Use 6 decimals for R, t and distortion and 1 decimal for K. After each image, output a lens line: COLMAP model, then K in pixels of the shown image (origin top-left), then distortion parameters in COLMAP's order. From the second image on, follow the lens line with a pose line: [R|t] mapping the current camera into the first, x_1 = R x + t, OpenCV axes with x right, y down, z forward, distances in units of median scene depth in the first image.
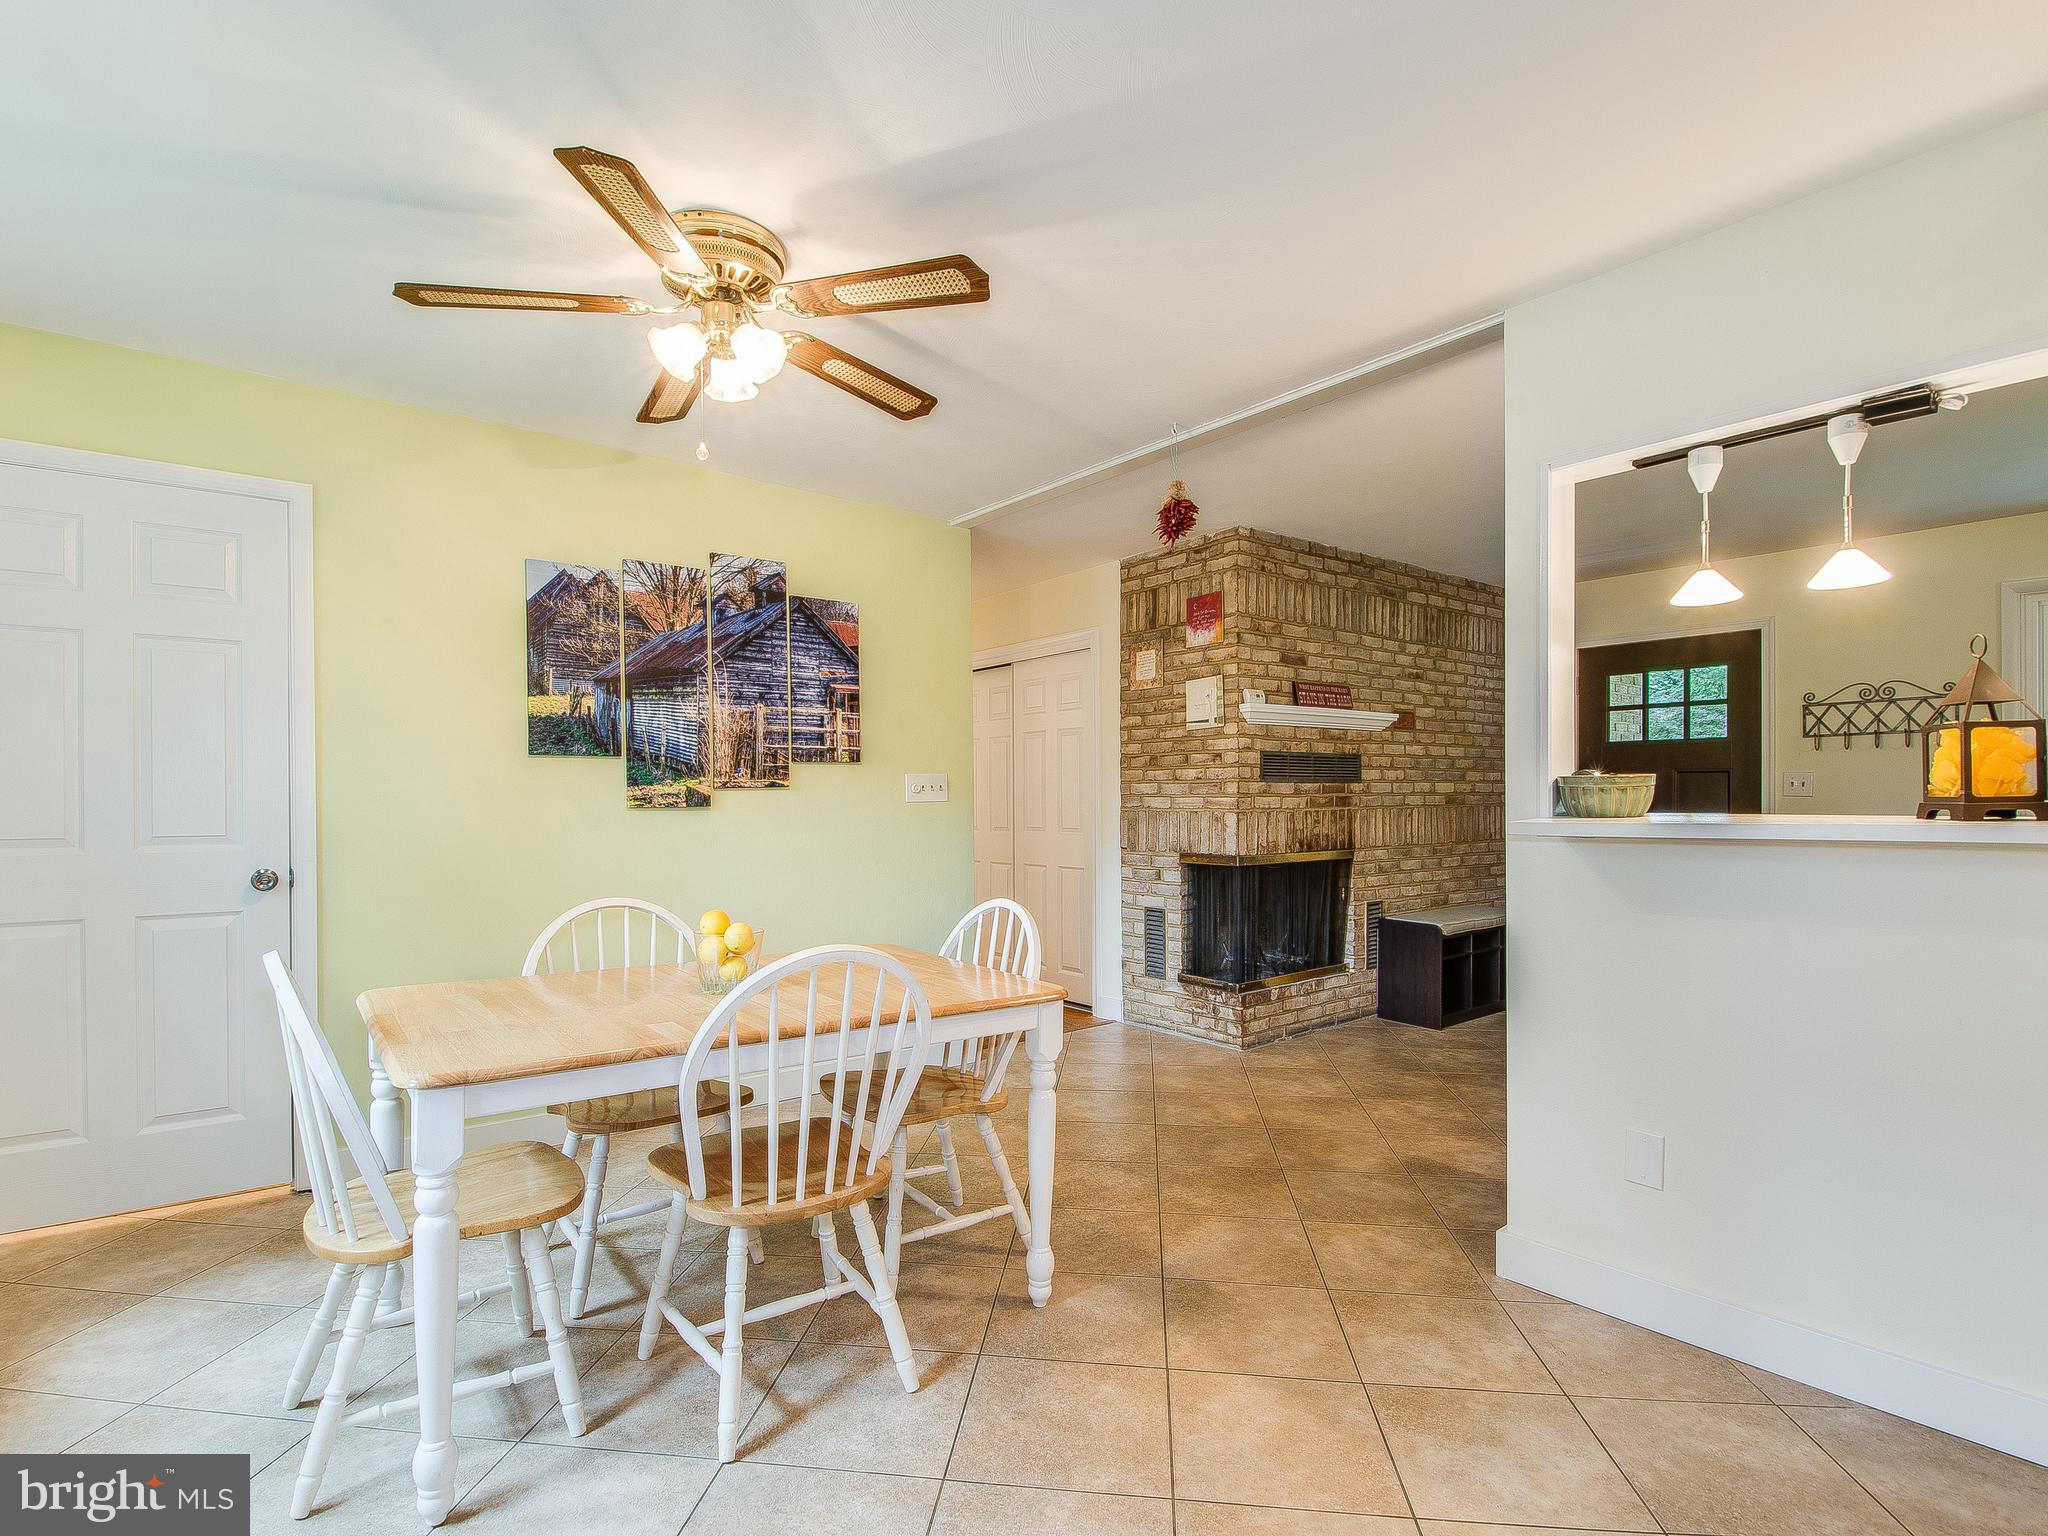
lens RADIAL K [[994.1, 0, 1005.7], [0, 994.1, 804.4], [0, 0, 1]] dist [0.025240, -0.025773]
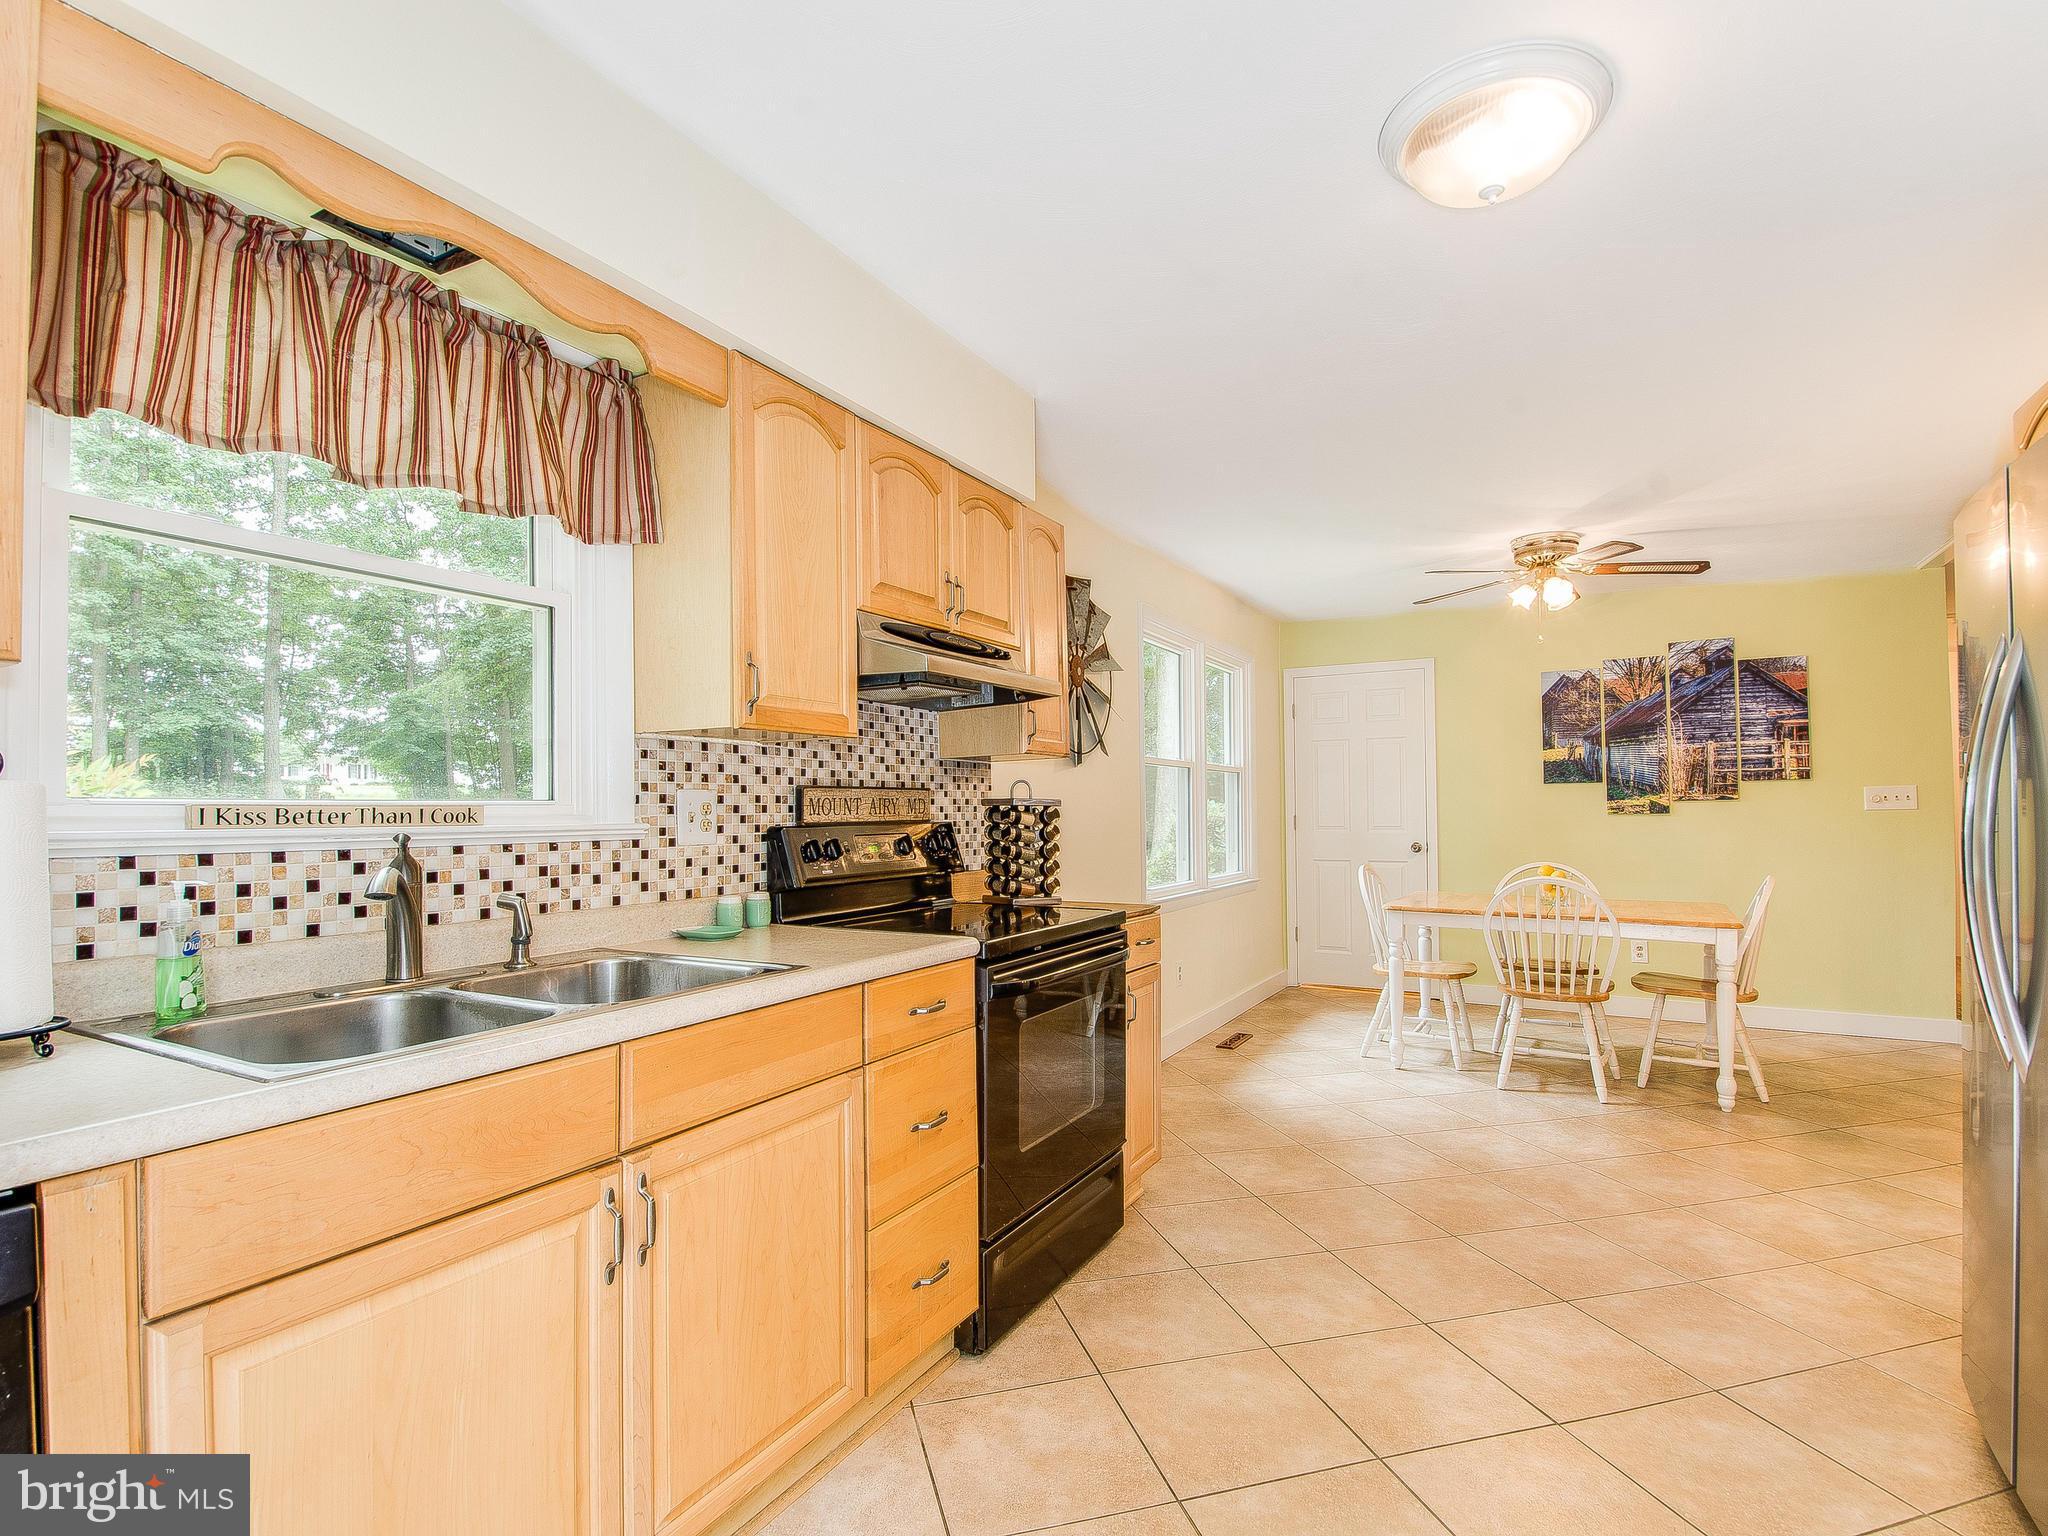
lens RADIAL K [[994.1, 0, 1005.7], [0, 994.1, 804.4], [0, 0, 1]] dist [0.025240, -0.025773]
pose [[0.362418, -0.006350, -0.931994, 0.734916], [0.001093, 0.999979, -0.006388, -0.002821], [0.932015, 0.001297, 0.362417, -0.464827]]
